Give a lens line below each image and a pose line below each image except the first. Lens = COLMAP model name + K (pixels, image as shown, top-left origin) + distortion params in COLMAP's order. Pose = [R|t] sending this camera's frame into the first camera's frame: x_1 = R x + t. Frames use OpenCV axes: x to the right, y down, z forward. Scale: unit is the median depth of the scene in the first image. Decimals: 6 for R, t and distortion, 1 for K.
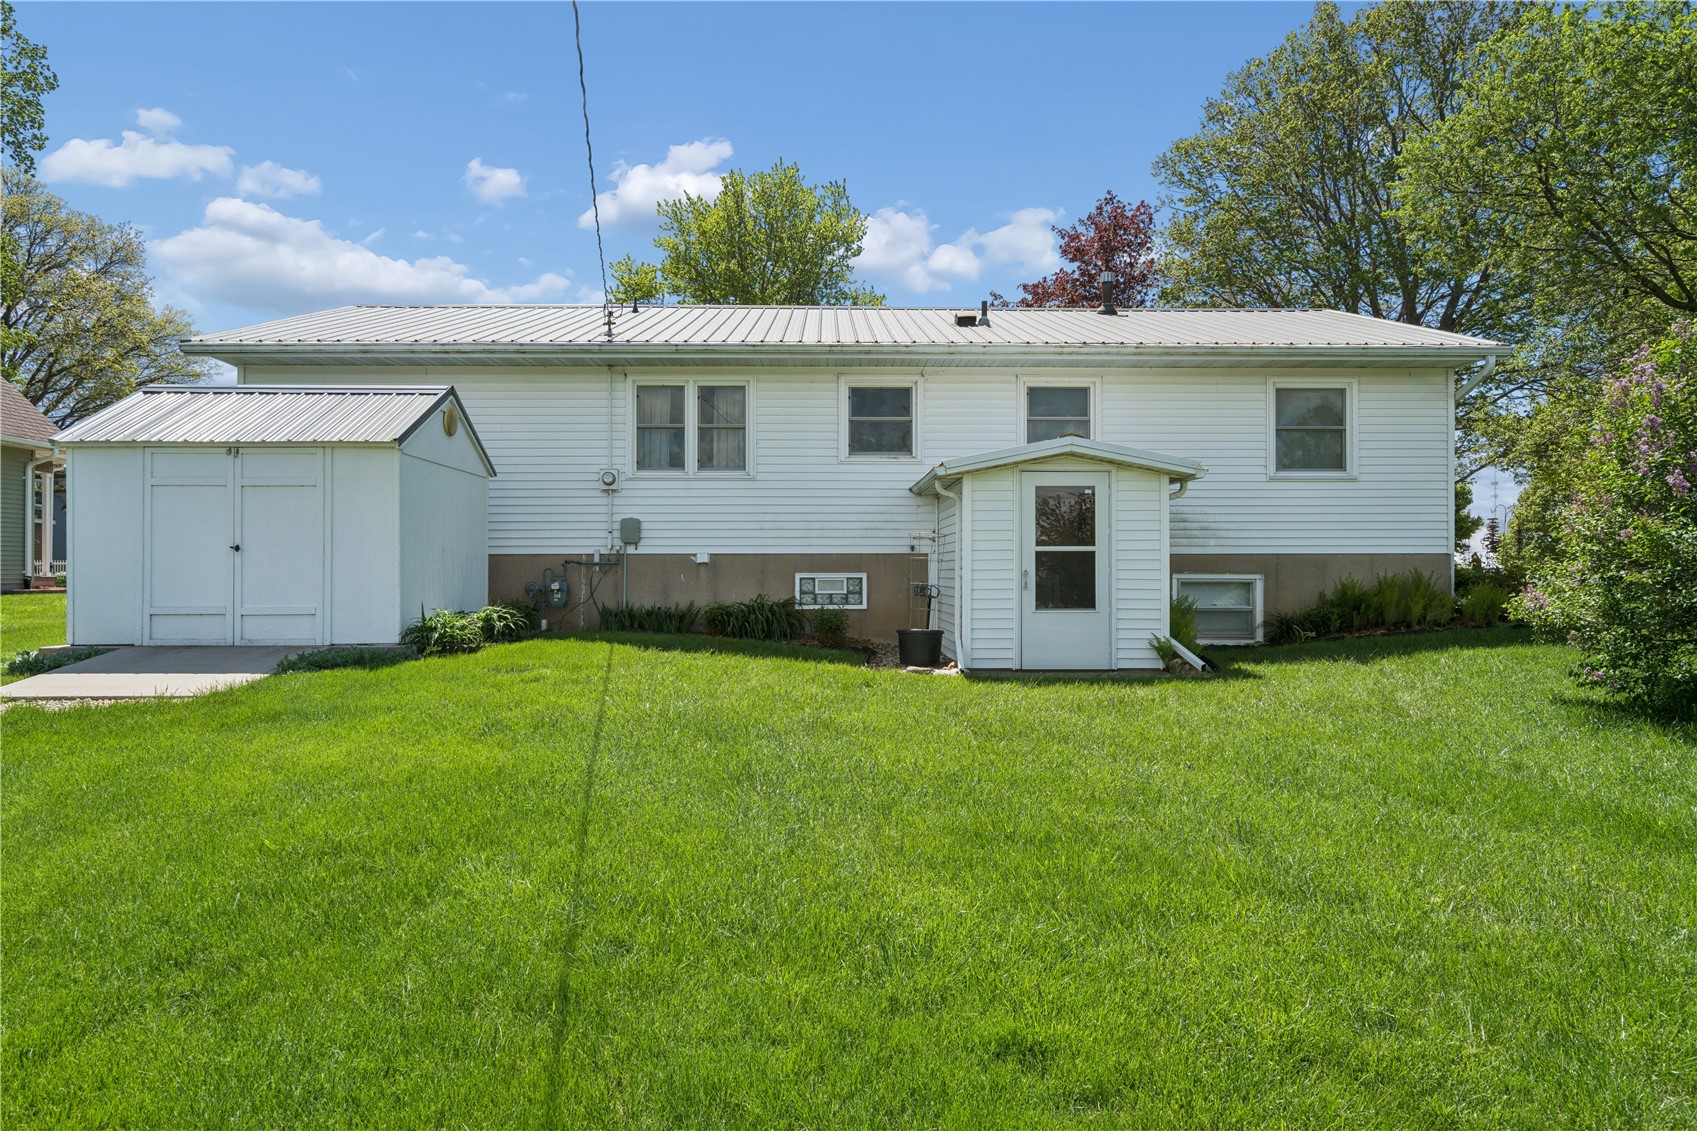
lens RADIAL K [[1059.0, 0, 847.5], [0, 1059.0, 559.8], [0, 0, 1]] dist [-0.006307, 0.001089]
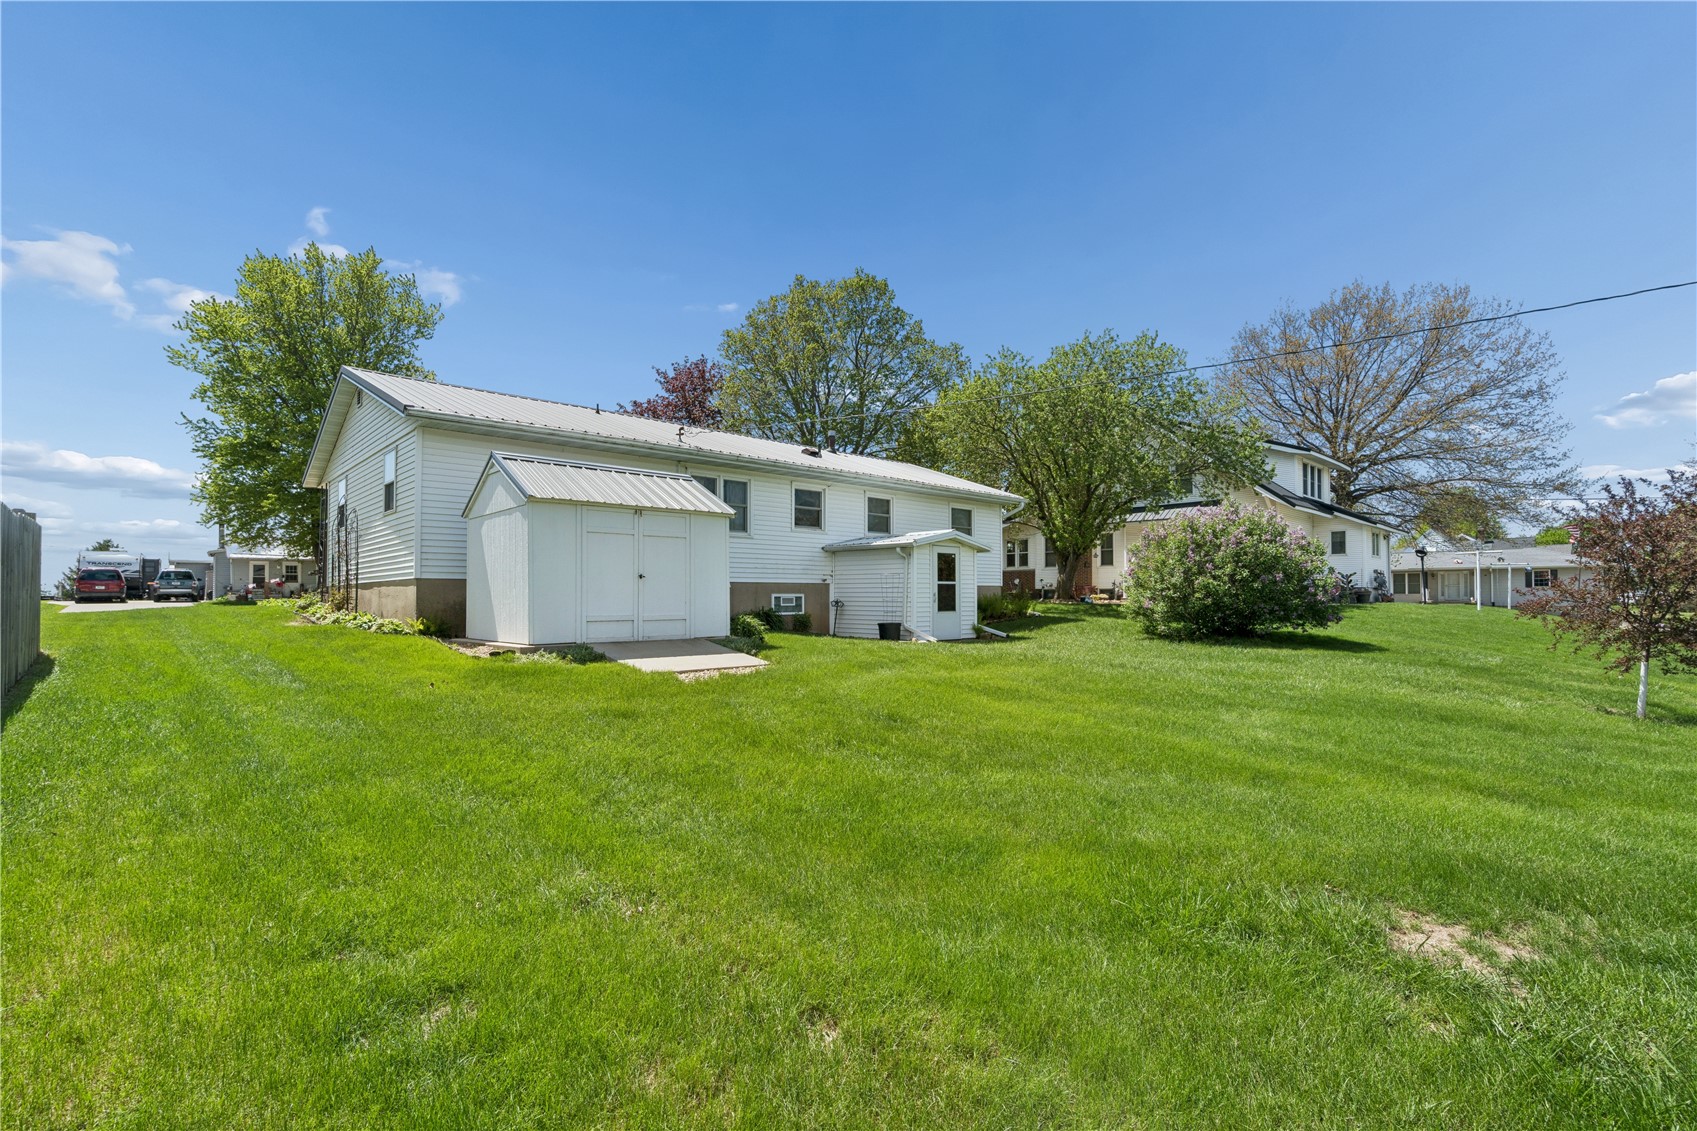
lens RADIAL K [[764.3, 0, 844.4], [0, 764.3, 580.0], [0, 0, 1]] dist [-0.006692, 0.002770]
pose [[0.751307, 0.015375, 0.659773, -0.782053], [-0.011501, 0.999882, -0.010204, 0.001369], [-0.659852, 0.000079, 0.751395, -0.012937]]
